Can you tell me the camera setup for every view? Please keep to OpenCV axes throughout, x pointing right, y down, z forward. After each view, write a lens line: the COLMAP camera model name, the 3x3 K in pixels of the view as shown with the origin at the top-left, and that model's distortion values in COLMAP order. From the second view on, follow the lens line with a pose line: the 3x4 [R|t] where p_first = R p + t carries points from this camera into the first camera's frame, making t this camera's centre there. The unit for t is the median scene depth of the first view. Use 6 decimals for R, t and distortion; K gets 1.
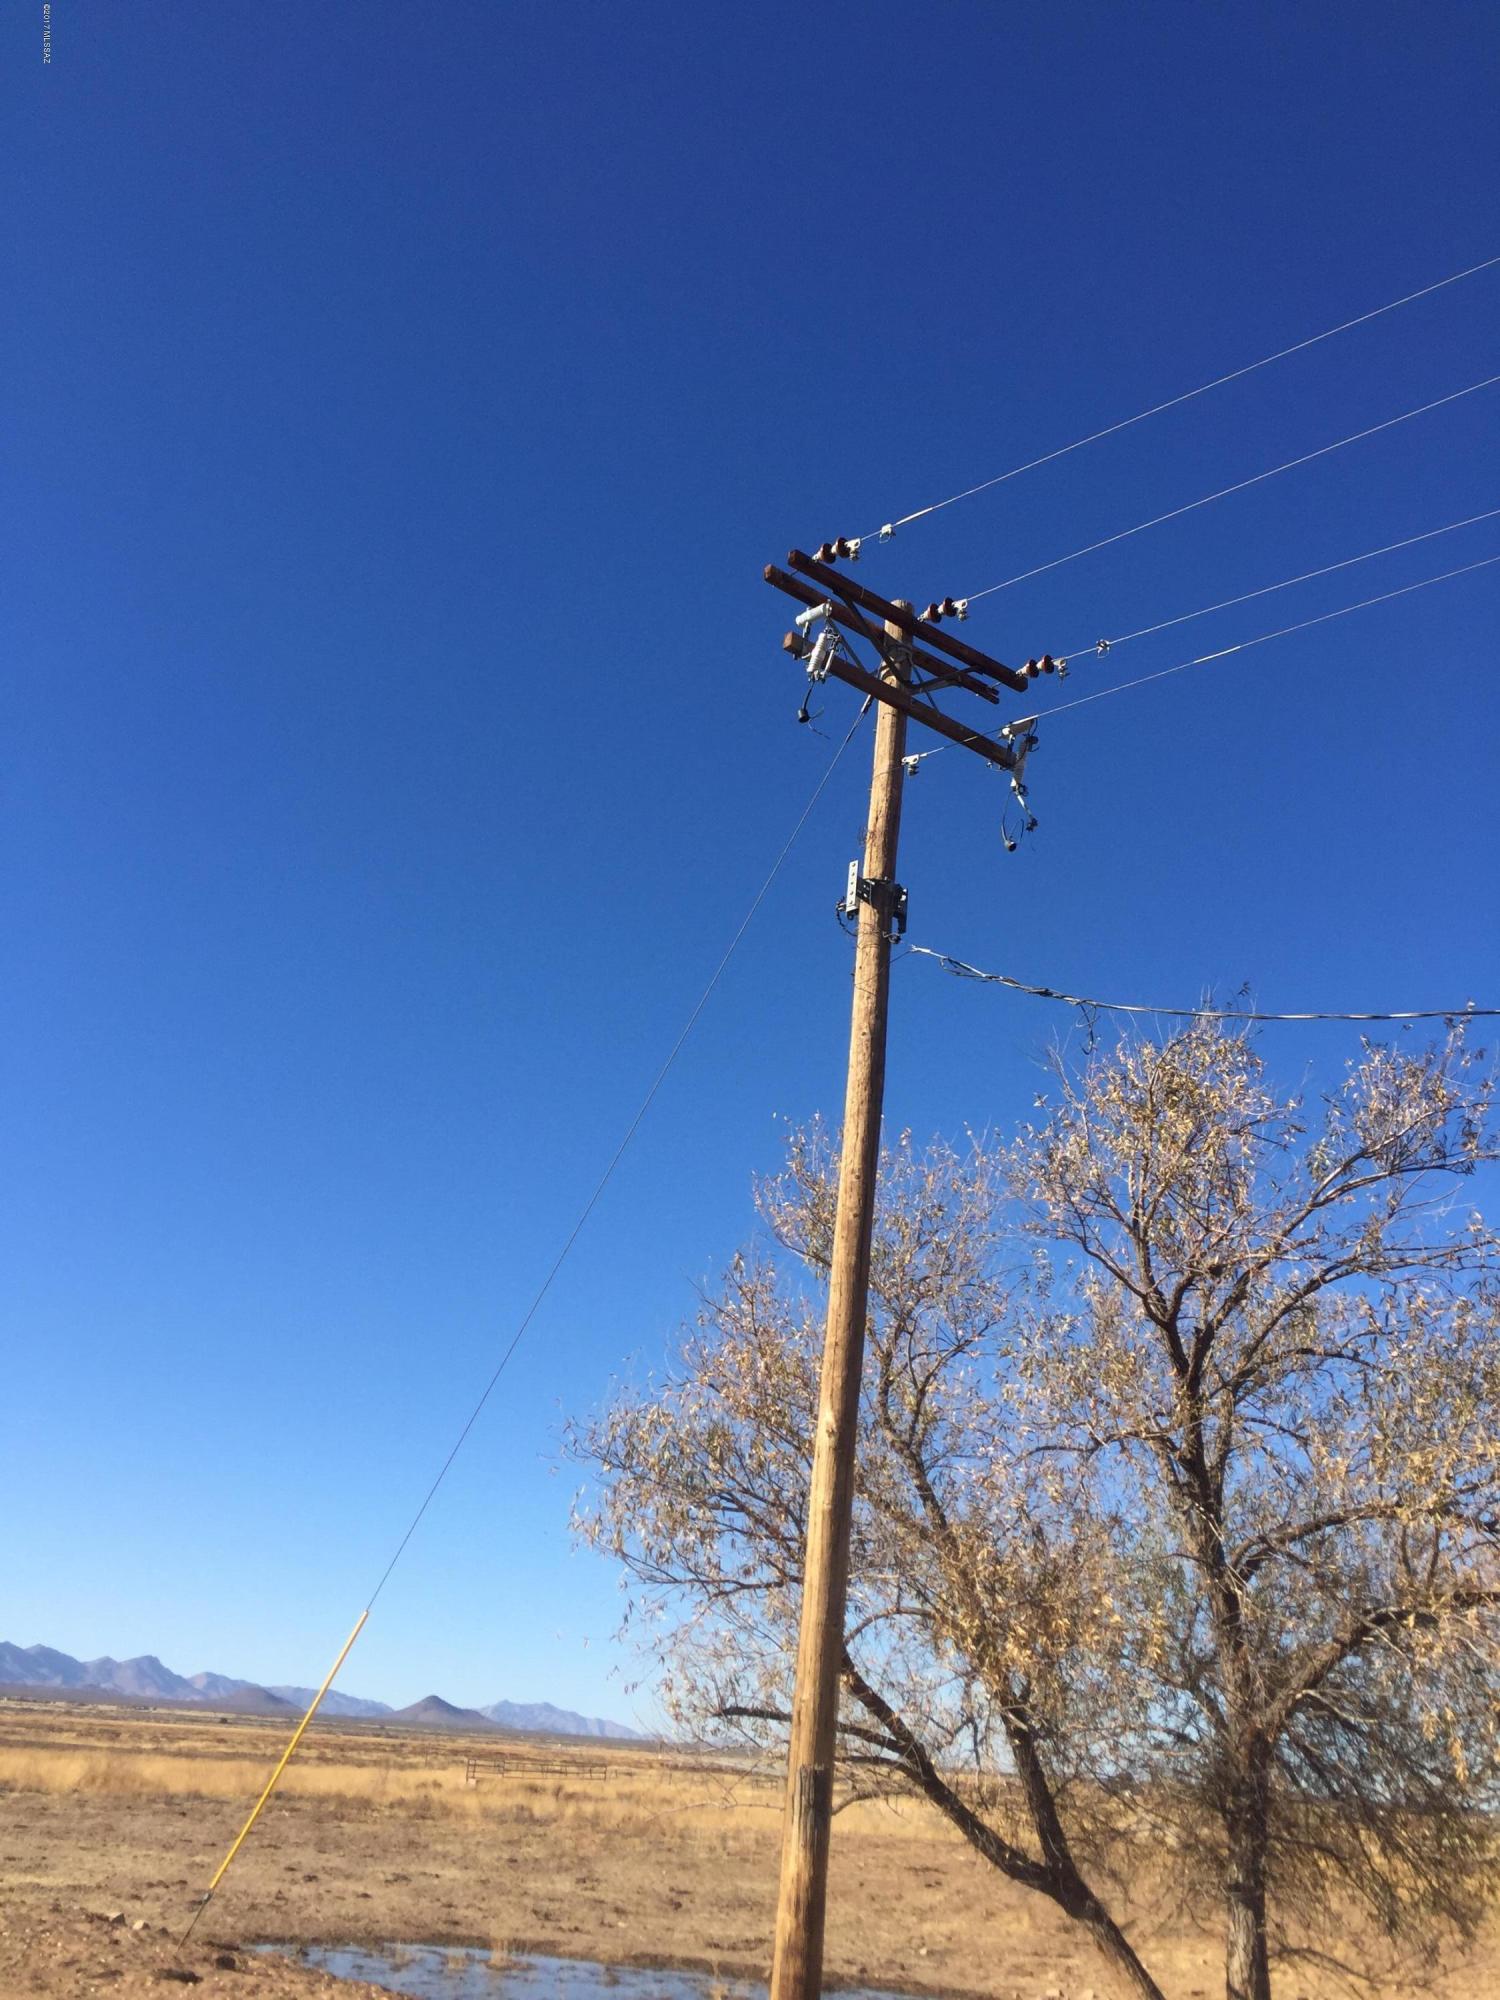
lens RADIAL K [[1600.8, 0, 750.0], [0, 1600.8, 1000.0], [0, 0, 1]] dist [0.000771, -0.052098]
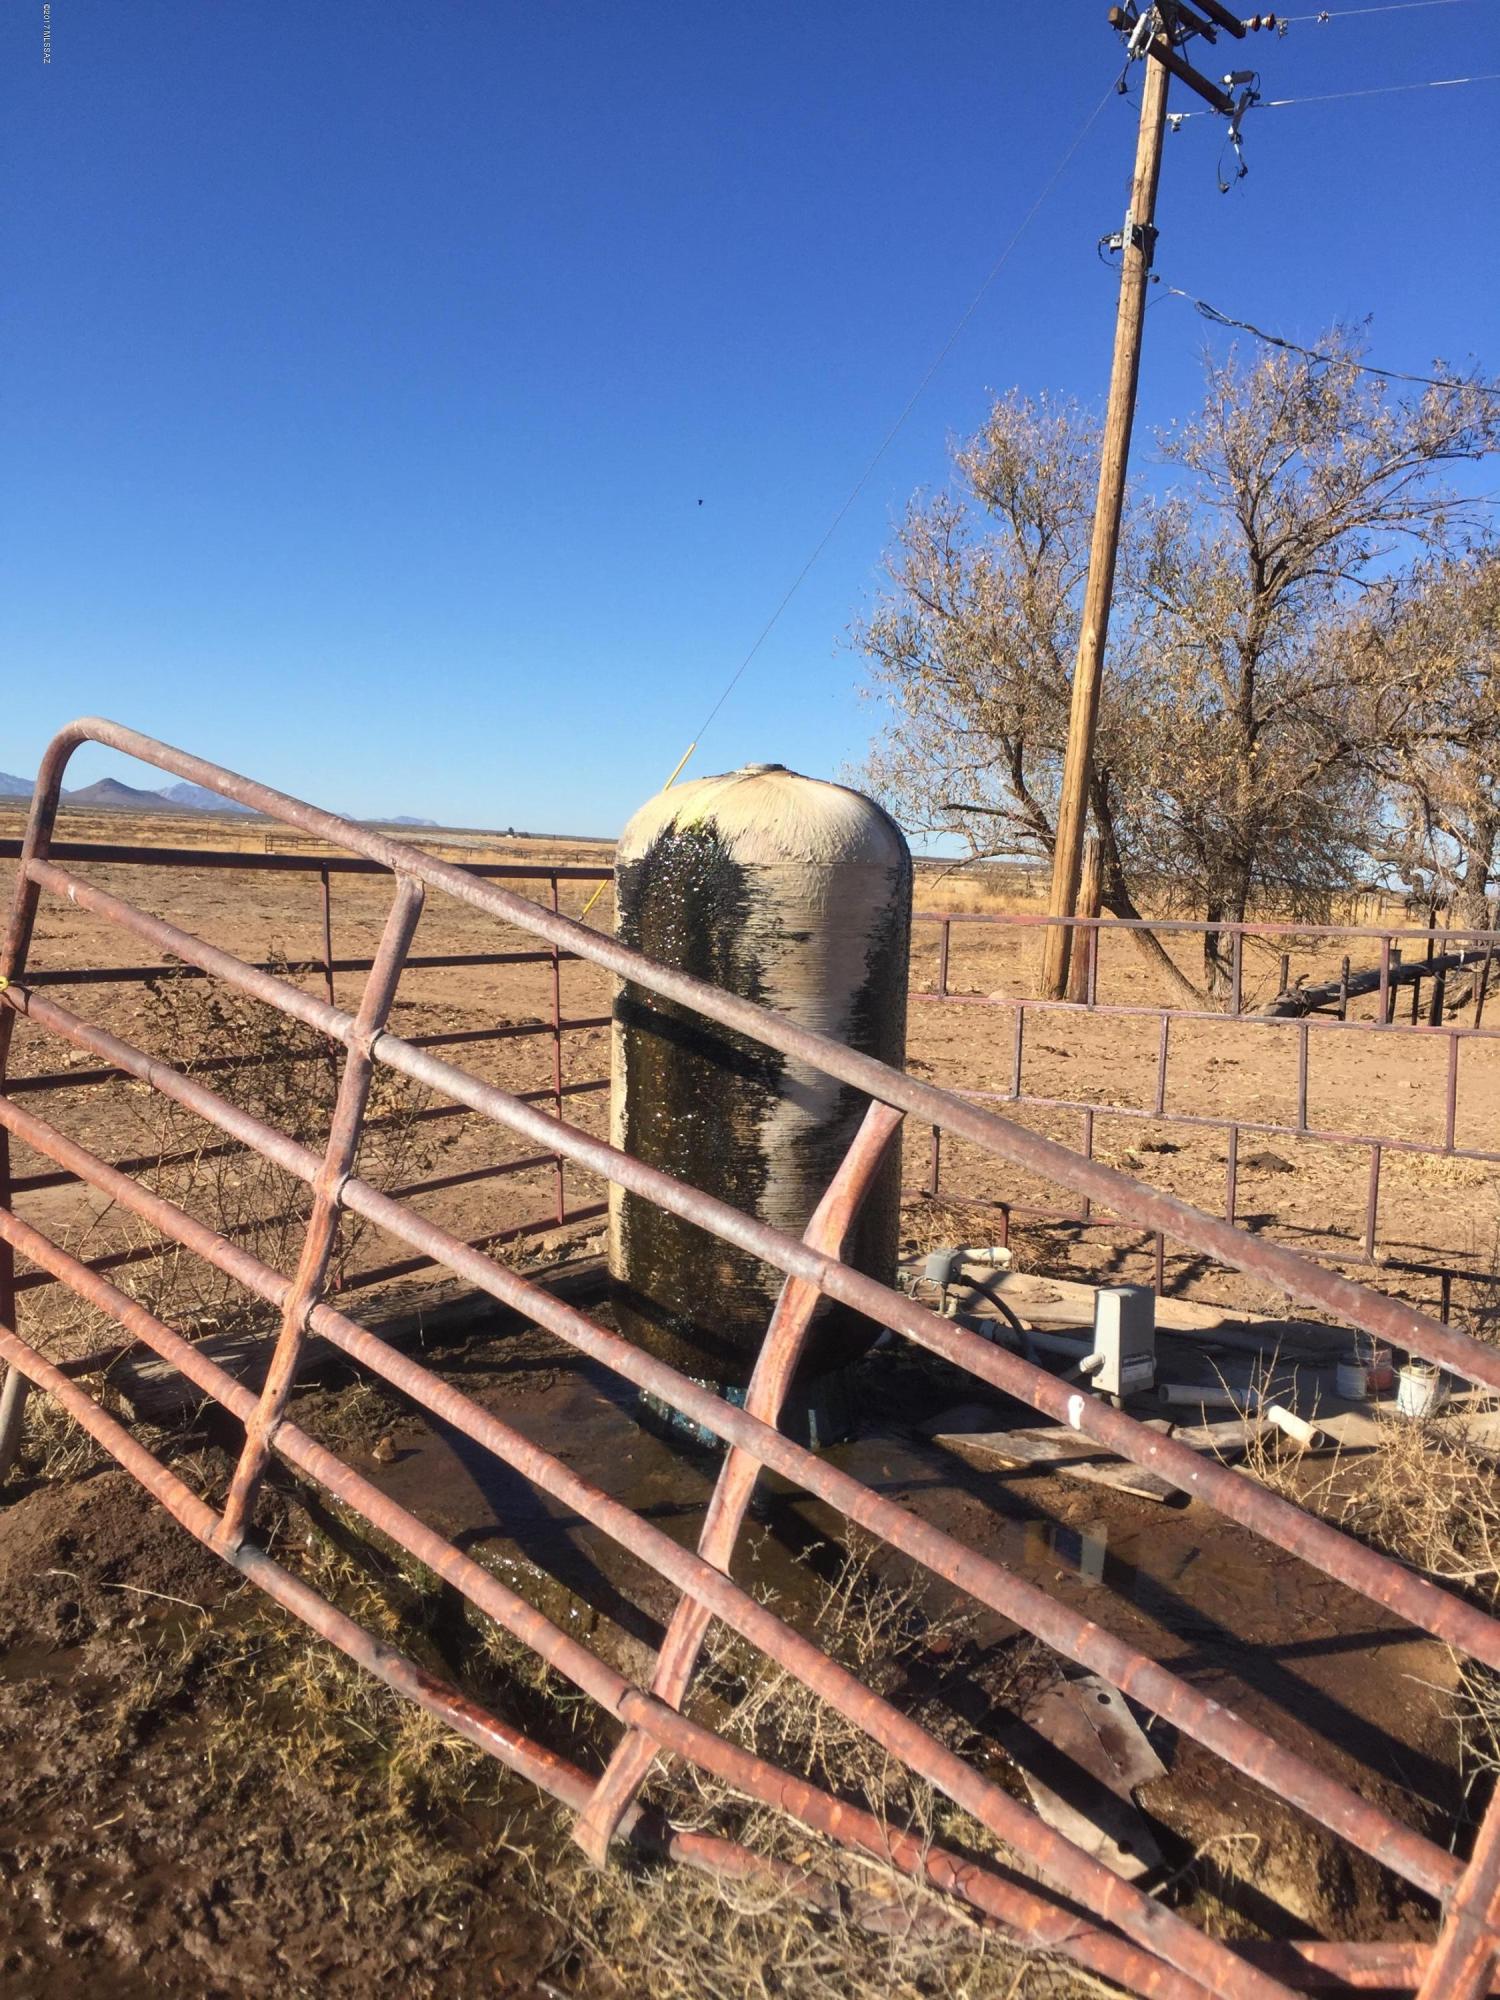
lens RADIAL K [[1600.8, 0, 750.0], [0, 1600.8, 1000.0], [0, 0, 1]] dist [0.000771, -0.052098]
pose [[0.978084, -0.064405, 0.197998, -0.515039], [-0.050527, 0.849110, 0.525794, -0.200359], [-0.201986, -0.524275, 0.827247, -0.324381]]
